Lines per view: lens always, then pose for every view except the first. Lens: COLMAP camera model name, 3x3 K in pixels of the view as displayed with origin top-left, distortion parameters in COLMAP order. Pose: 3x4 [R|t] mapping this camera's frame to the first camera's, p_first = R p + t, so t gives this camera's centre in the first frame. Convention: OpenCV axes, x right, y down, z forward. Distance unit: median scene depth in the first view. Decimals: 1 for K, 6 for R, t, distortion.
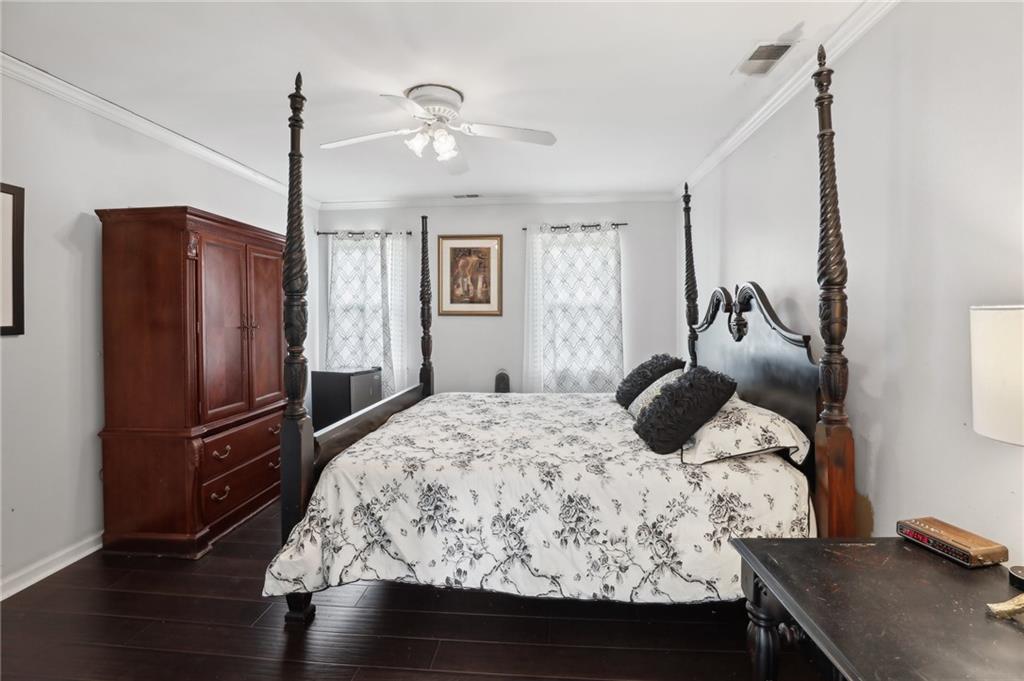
lens RADIAL K [[475.9, 0, 517.3], [0, 475.9, 313.6], [0, 0, 1]] dist [-0.039625, 0.010342]
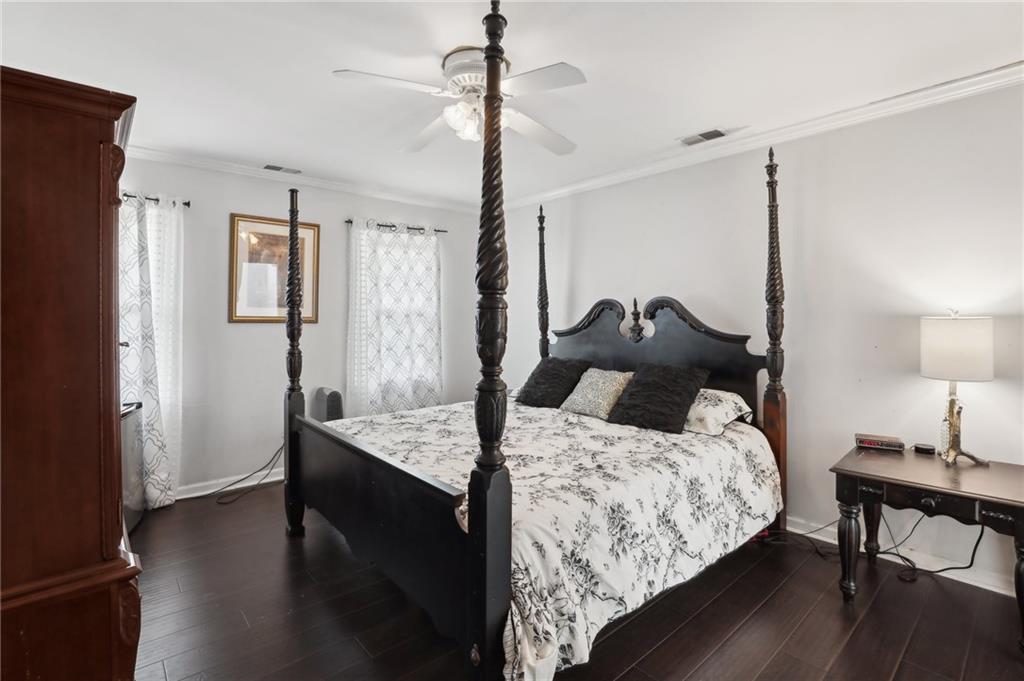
lens RADIAL K [[475.9, 0, 517.2], [0, 475.9, 310.2], [0, 0, 1]] dist [-0.039625, 0.010342]
pose [[0.700035, 0.015667, 0.713936, -0.475738], [-0.000987, 0.999780, -0.020972, -0.000664], [-0.714108, 0.013977, 0.699896, 0.233909]]
